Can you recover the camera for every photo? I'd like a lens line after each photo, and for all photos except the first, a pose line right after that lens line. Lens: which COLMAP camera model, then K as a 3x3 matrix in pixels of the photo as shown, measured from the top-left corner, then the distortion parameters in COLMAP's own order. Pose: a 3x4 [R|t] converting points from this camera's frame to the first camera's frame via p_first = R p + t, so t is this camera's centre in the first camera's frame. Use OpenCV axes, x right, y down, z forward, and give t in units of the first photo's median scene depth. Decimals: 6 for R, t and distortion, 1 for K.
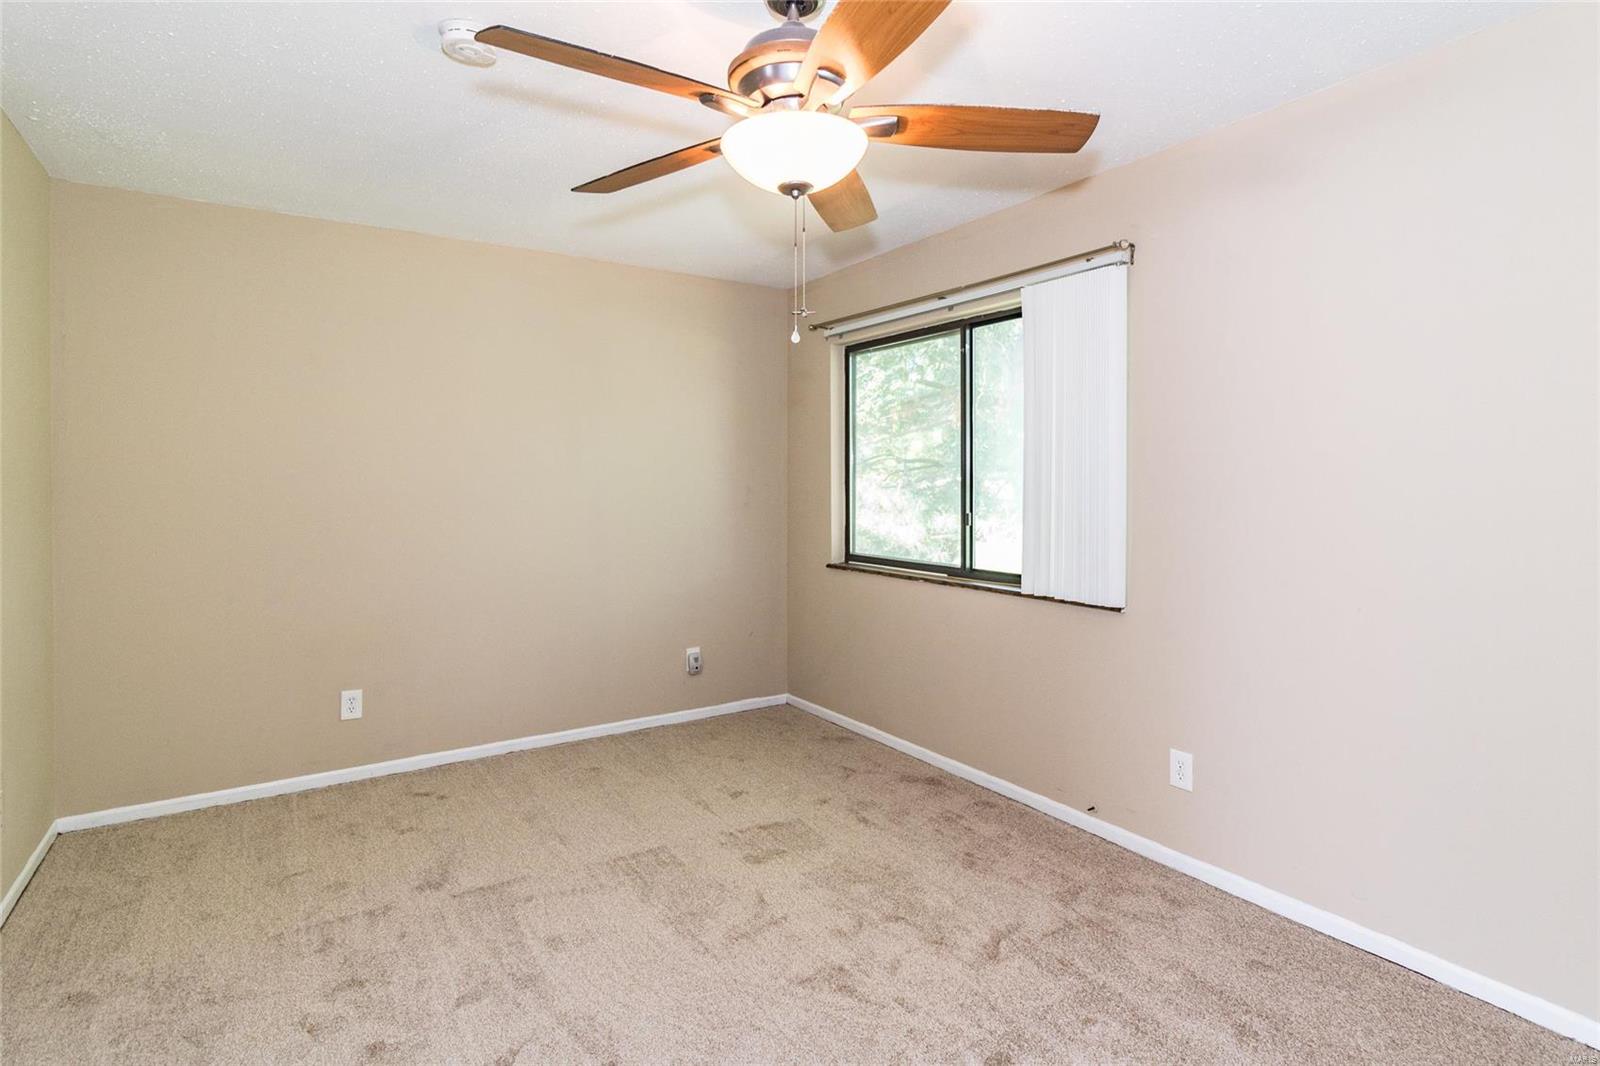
lens RADIAL K [[828.8, 0, 800.8], [0, 828.8, 498.8], [0, 0, 1]] dist [0.000793, -0.001390]
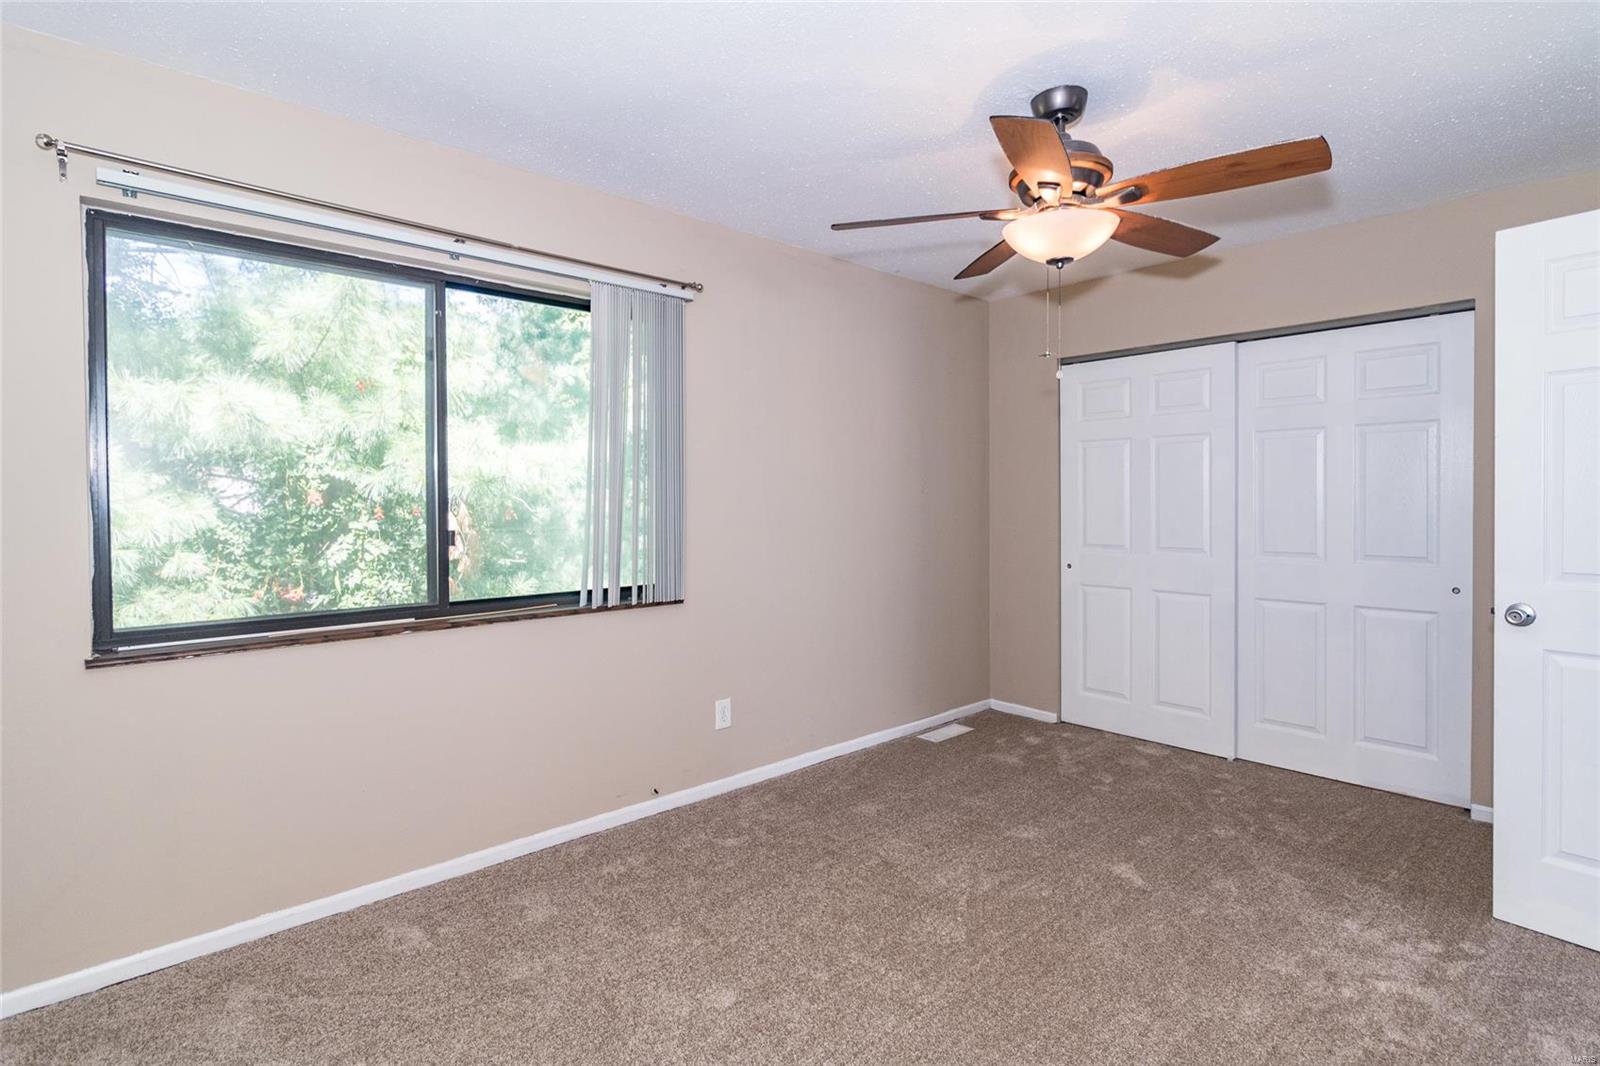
lens RADIAL K [[828.8, 0, 800.8], [0, 828.8, 498.8], [0, 0, 1]] dist [0.000793, -0.001390]
pose [[-0.193320, 0.001610, 0.981134, -0.609698], [0.023947, 0.999708, 0.003078, -0.005230], [-0.980843, 0.024091, -0.193303, 0.833557]]
